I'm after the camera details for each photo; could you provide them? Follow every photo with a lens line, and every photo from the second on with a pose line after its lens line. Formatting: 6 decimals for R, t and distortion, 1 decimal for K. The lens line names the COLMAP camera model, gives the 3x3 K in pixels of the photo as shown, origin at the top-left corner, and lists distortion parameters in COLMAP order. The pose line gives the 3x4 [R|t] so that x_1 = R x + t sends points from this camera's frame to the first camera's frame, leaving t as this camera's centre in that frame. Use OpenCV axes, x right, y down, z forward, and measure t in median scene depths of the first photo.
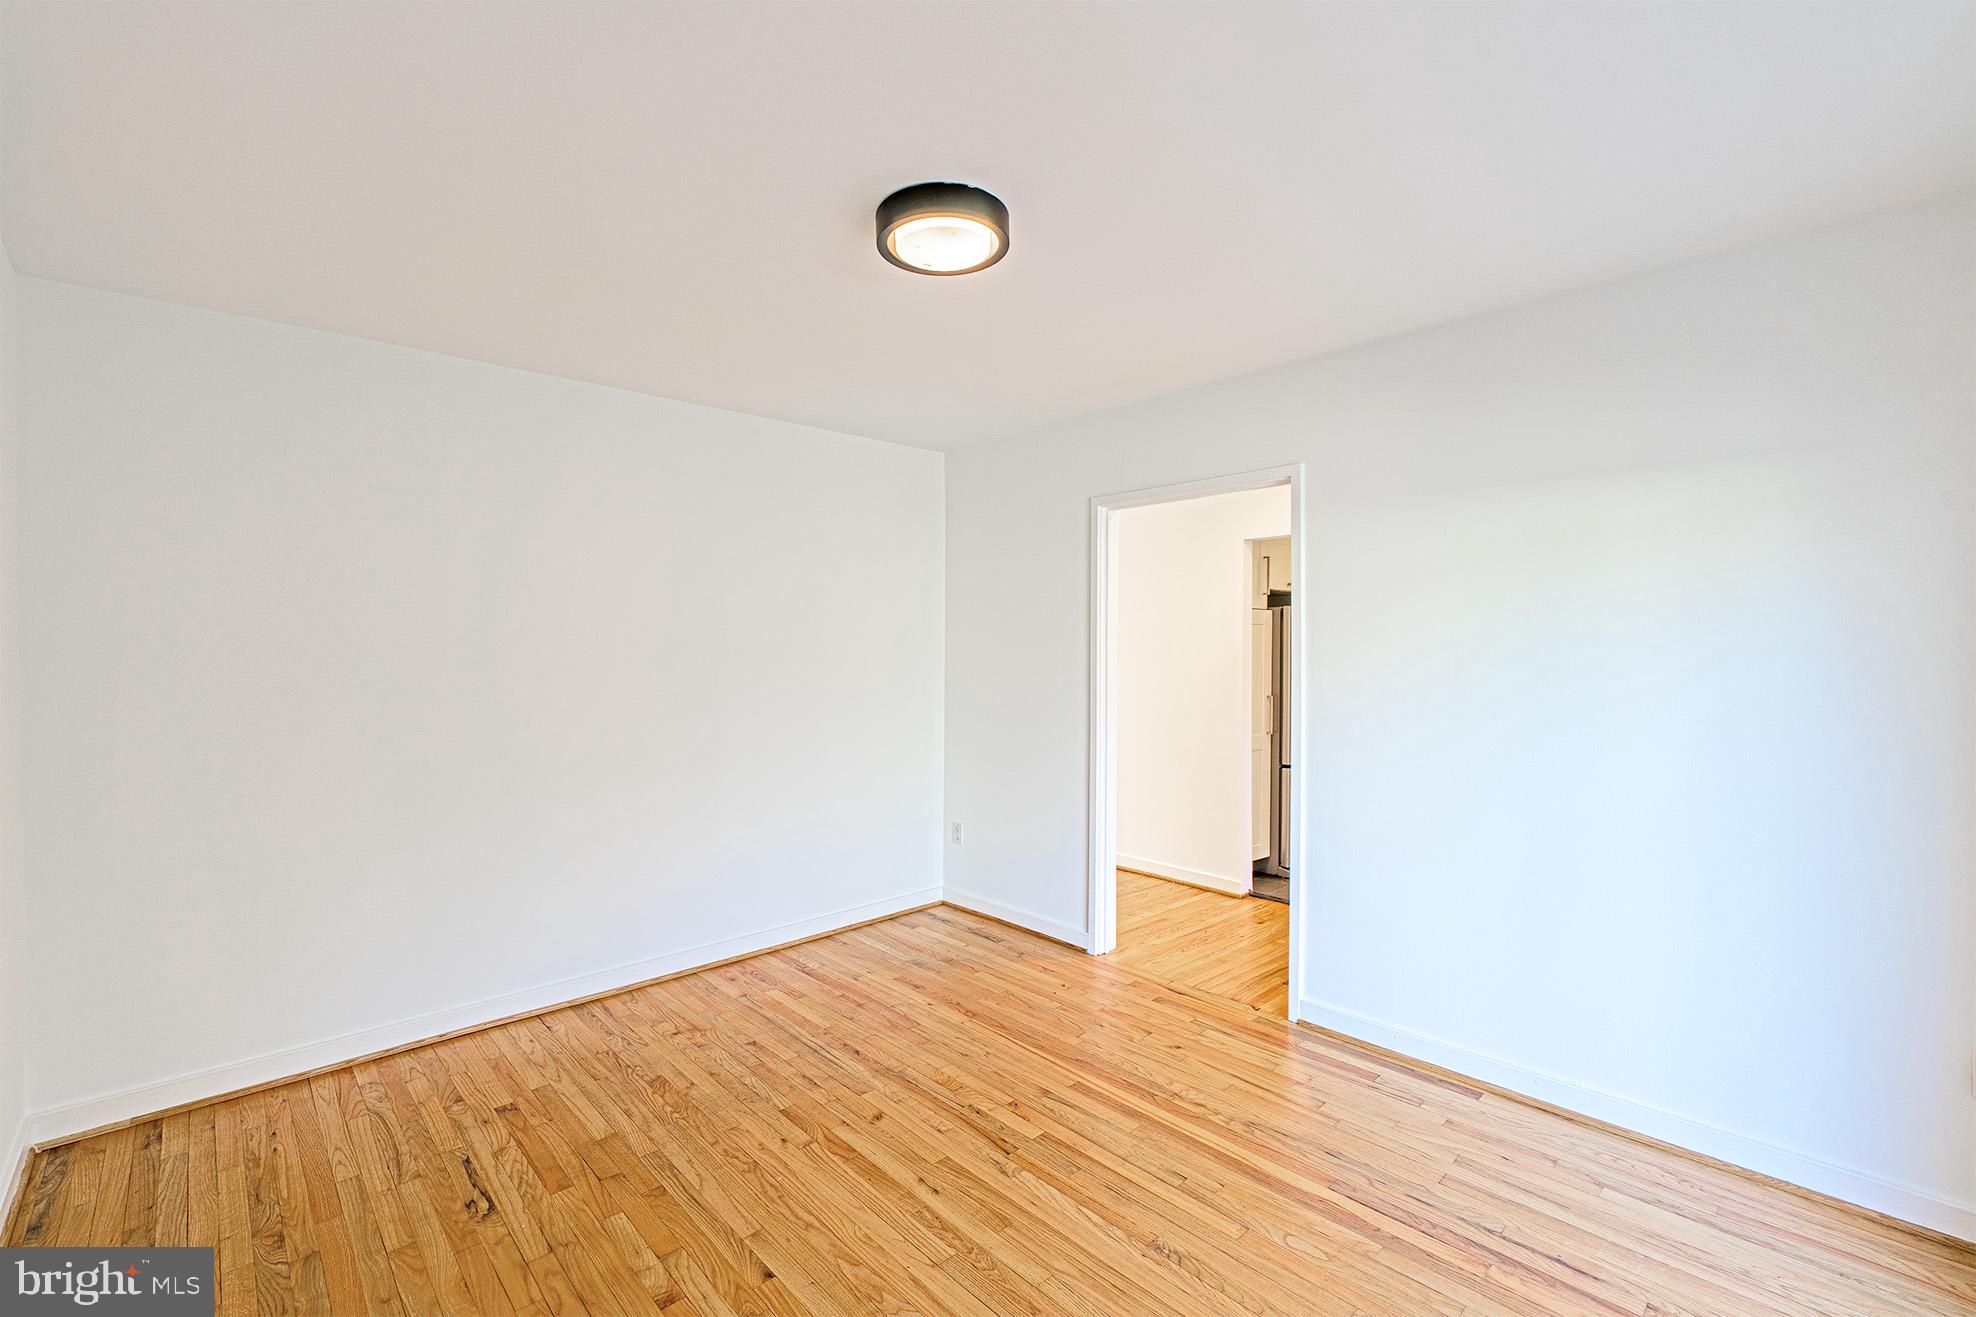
lens RADIAL K [[862.0, 0, 985.5], [0, 862.0, 661.0], [0, 0, 1]] dist [-0.005967, -0.000022]
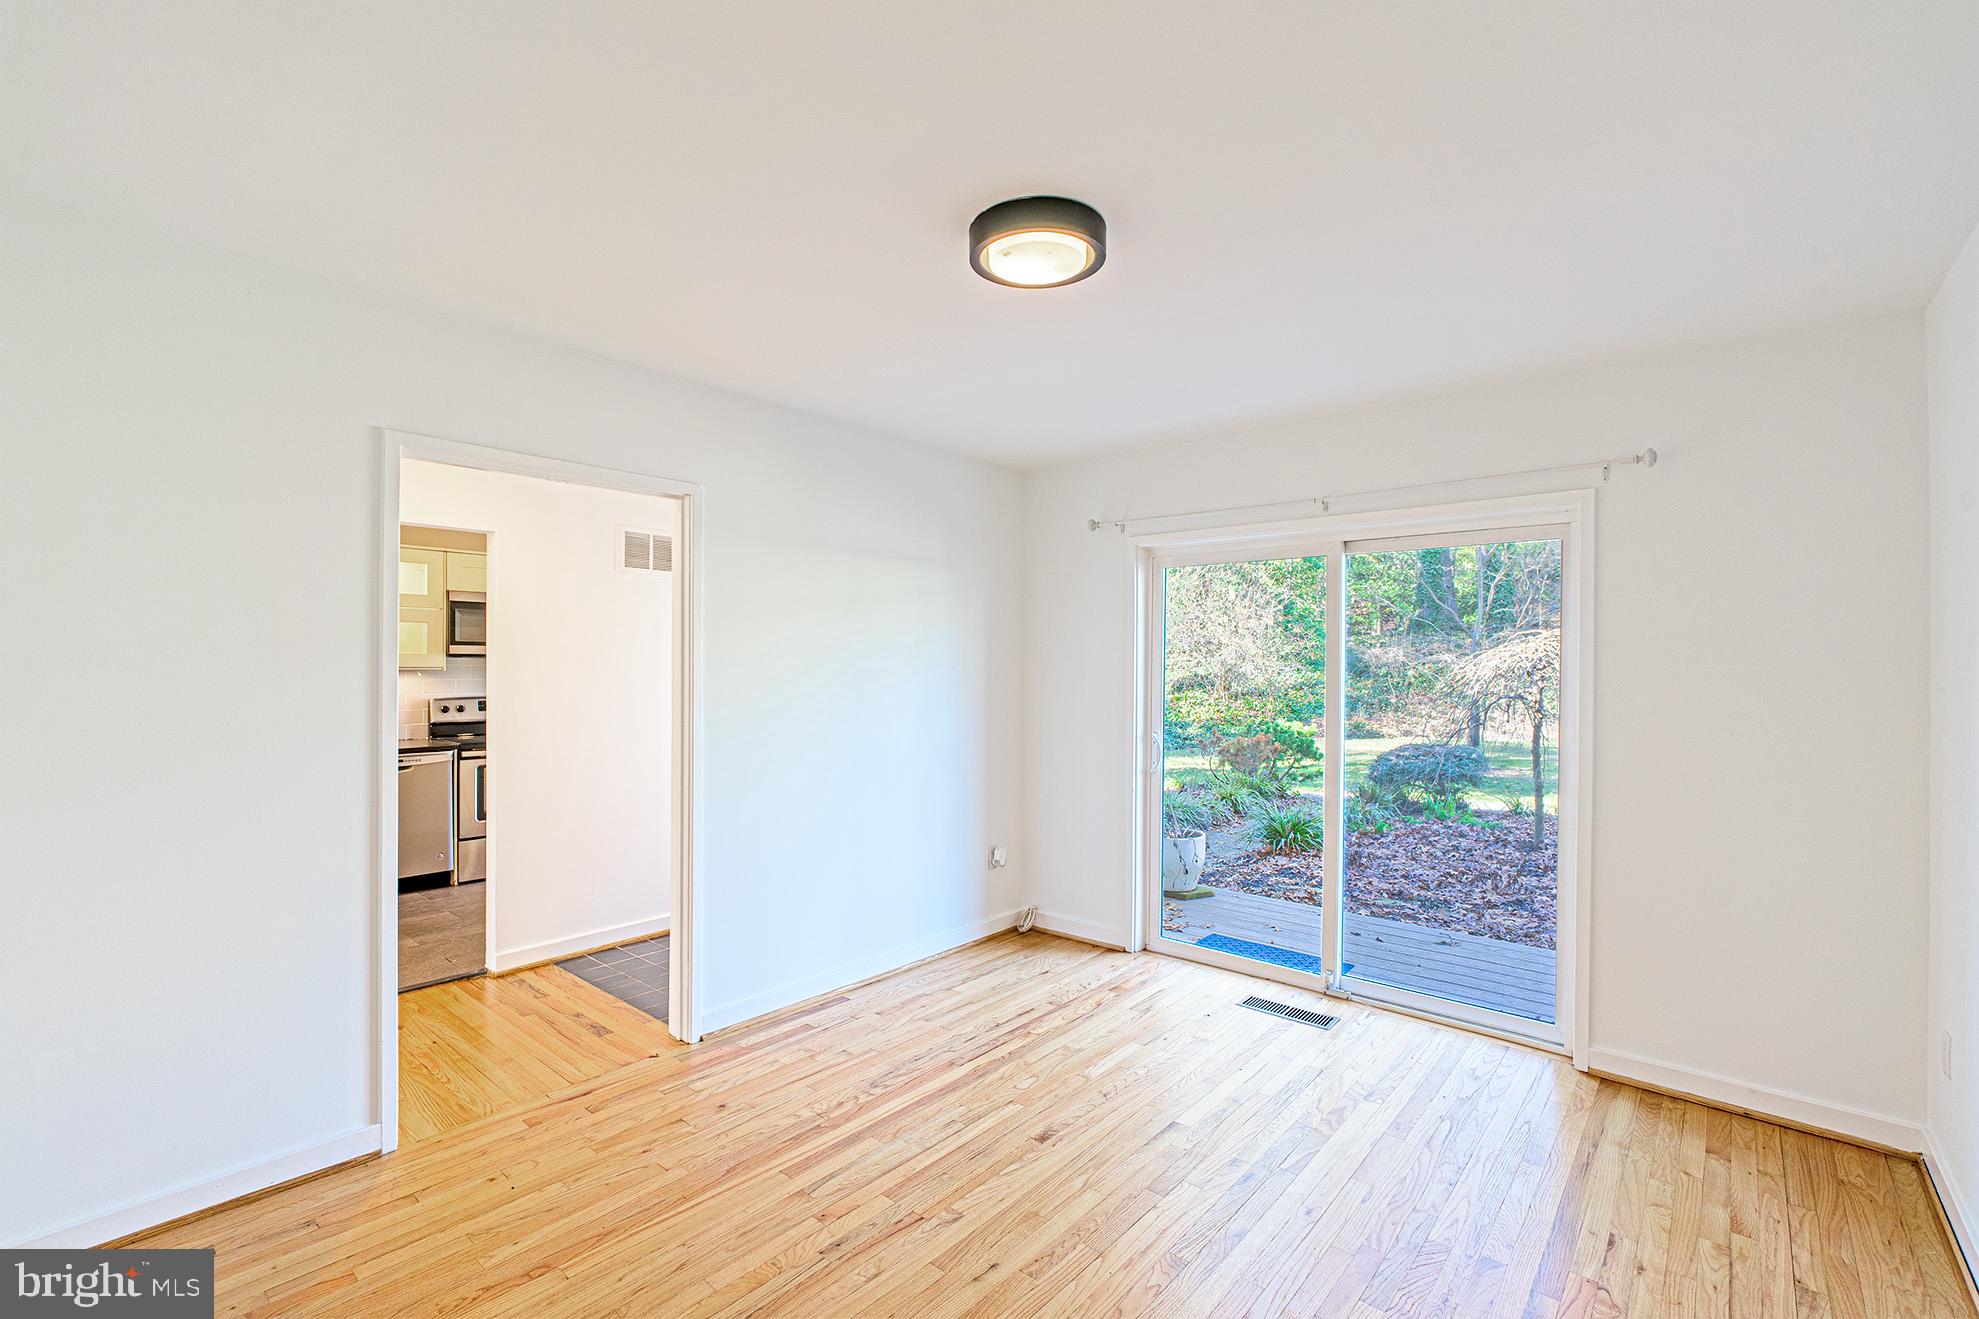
lens RADIAL K [[863.3, 0, 987.0], [0, 863.3, 662.0], [0, 0, 1]] dist [-0.005967, -0.000022]
pose [[-0.102968, 0.011108, 0.994623, -0.868937], [0.020689, 0.999745, -0.009024, -0.003457], [-0.994469, 0.019648, -0.103172, 0.991386]]
